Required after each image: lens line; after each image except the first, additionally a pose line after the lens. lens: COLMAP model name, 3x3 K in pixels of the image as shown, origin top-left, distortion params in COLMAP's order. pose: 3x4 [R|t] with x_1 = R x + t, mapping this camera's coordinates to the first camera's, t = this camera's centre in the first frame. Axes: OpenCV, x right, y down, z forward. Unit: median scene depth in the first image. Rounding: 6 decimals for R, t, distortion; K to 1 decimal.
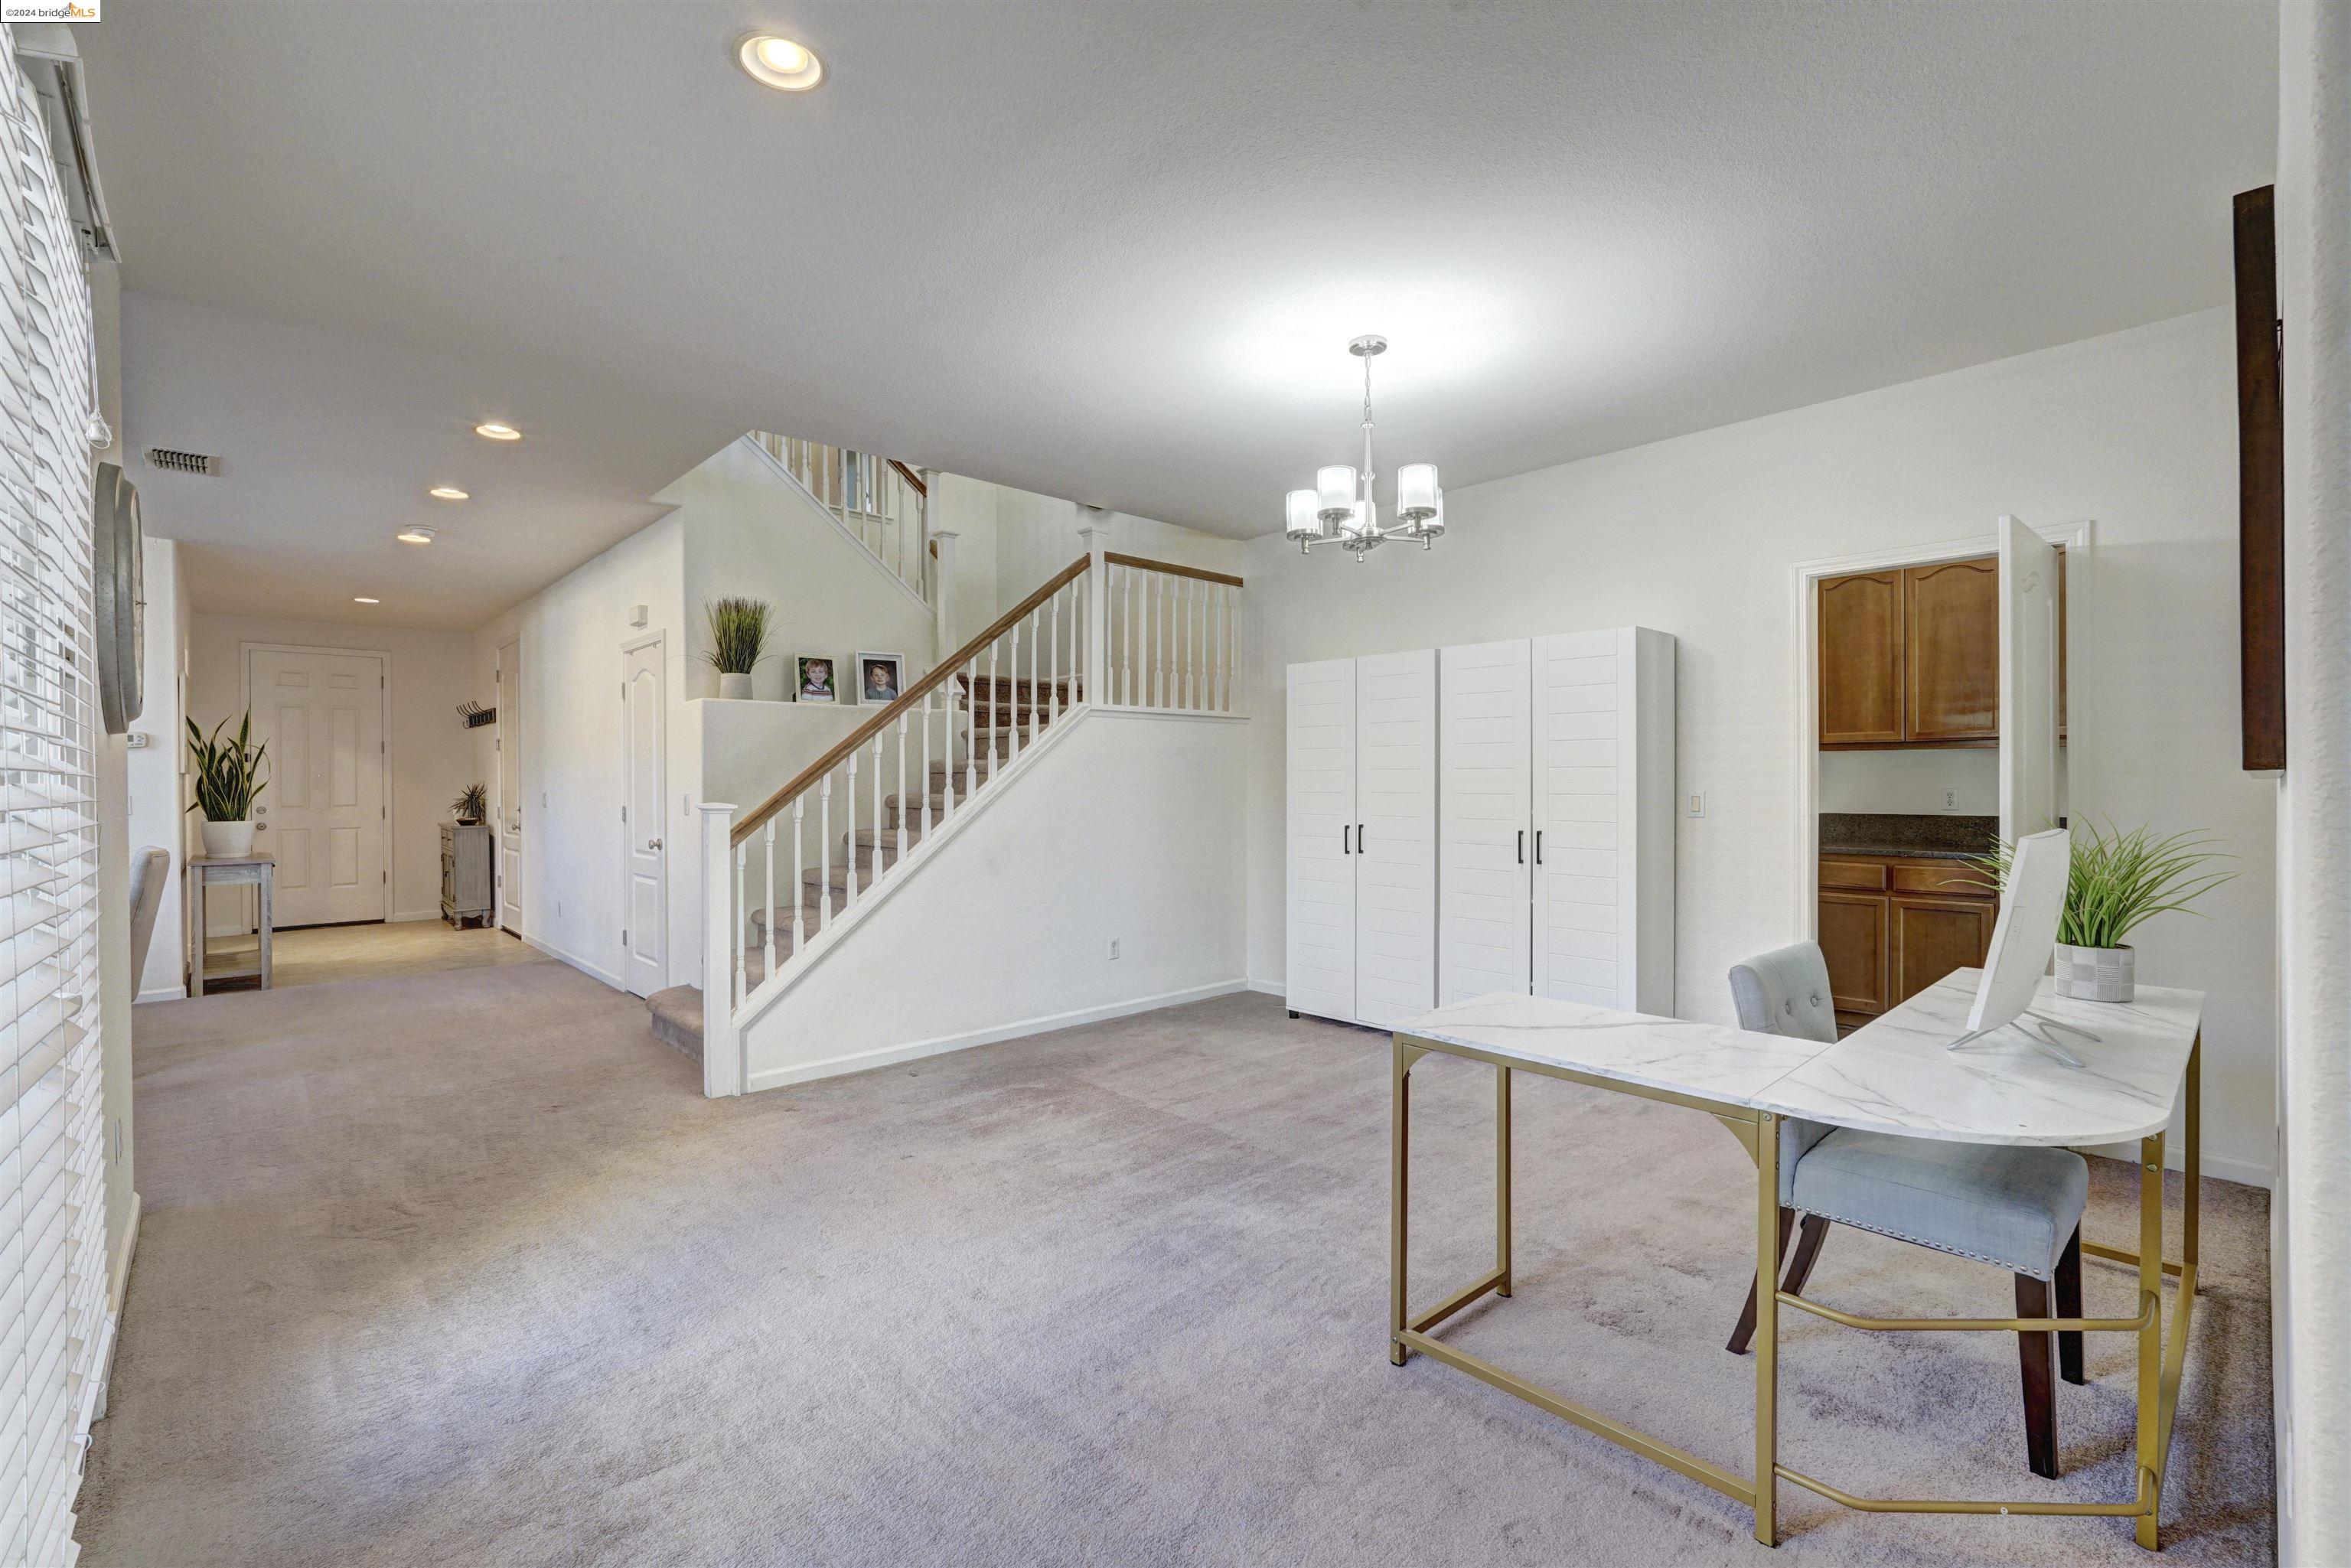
lens RADIAL K [[1027.6, 0, 1175.1], [0, 1027.6, 786.5], [0, 0, 1]] dist [-0.010626, 0.004602]
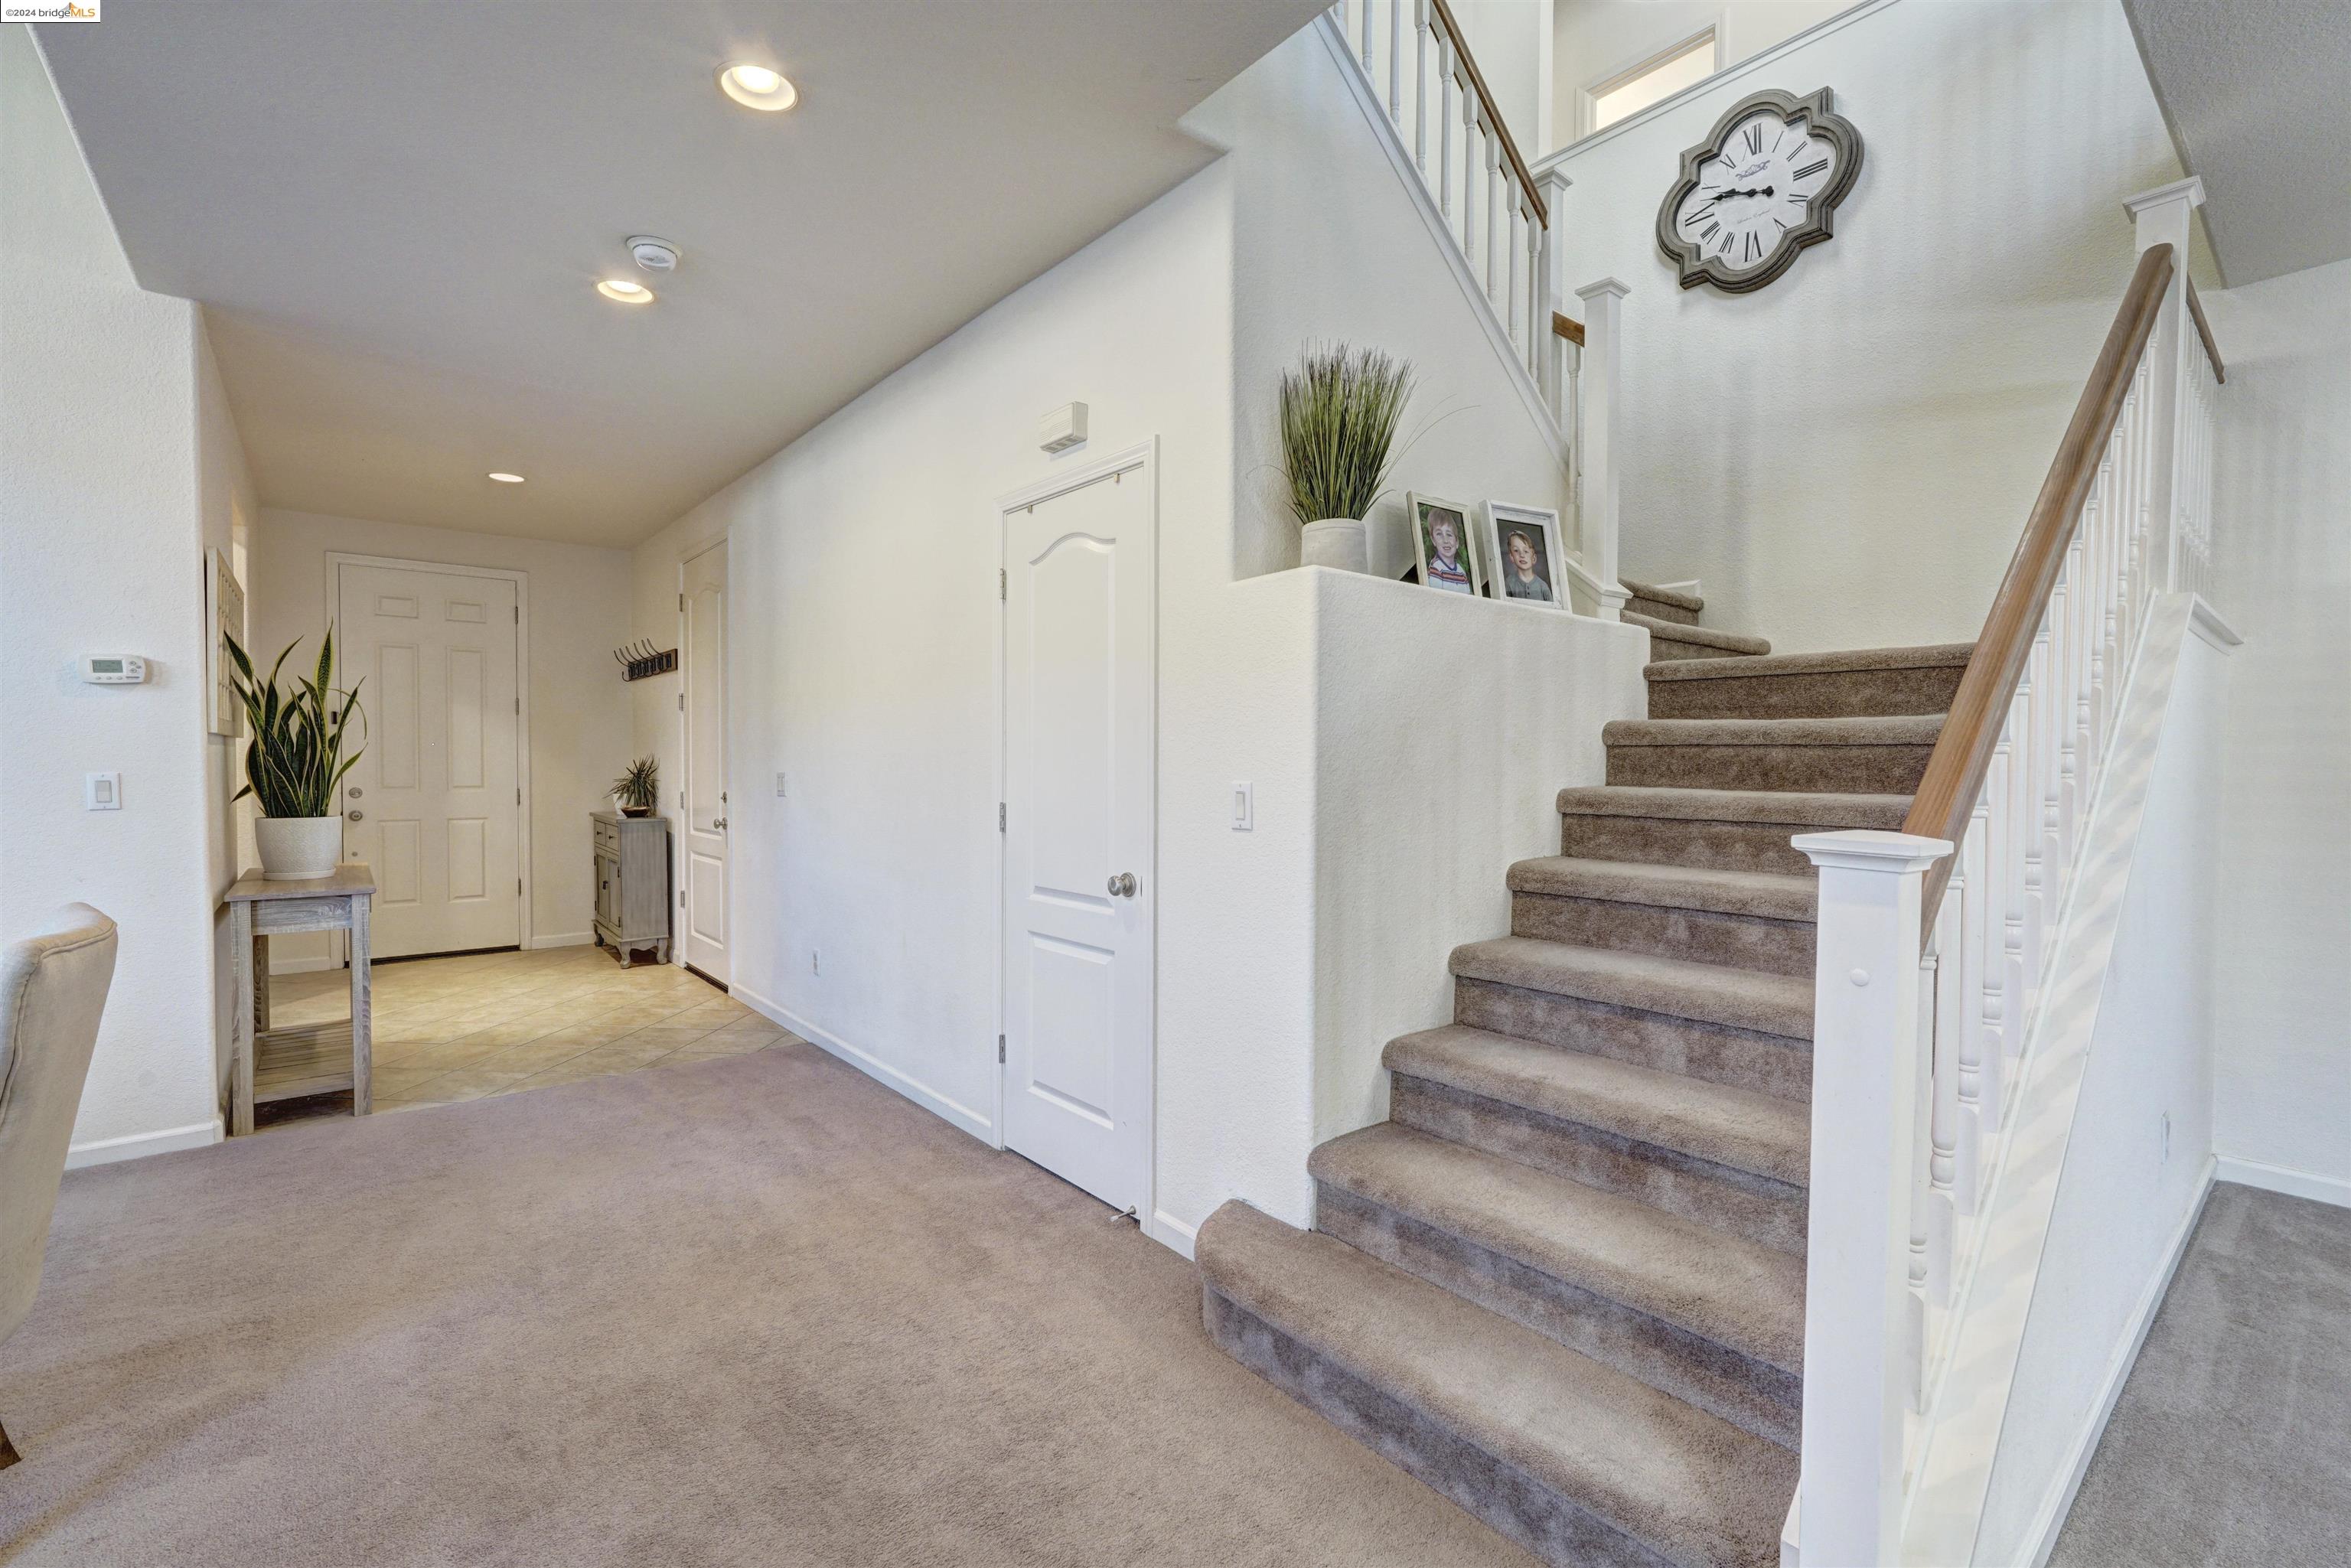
lens RADIAL K [[1027.6, 0, 1175.3], [0, 1027.6, 785.9], [0, 0, 1]] dist [-0.010626, 0.004602]
pose [[0.998335, 0.011306, -0.056561, -0.387942], [-0.010285, 0.999779, 0.018312, -0.000278], [0.056755, -0.017700, 0.998231, 0.439361]]
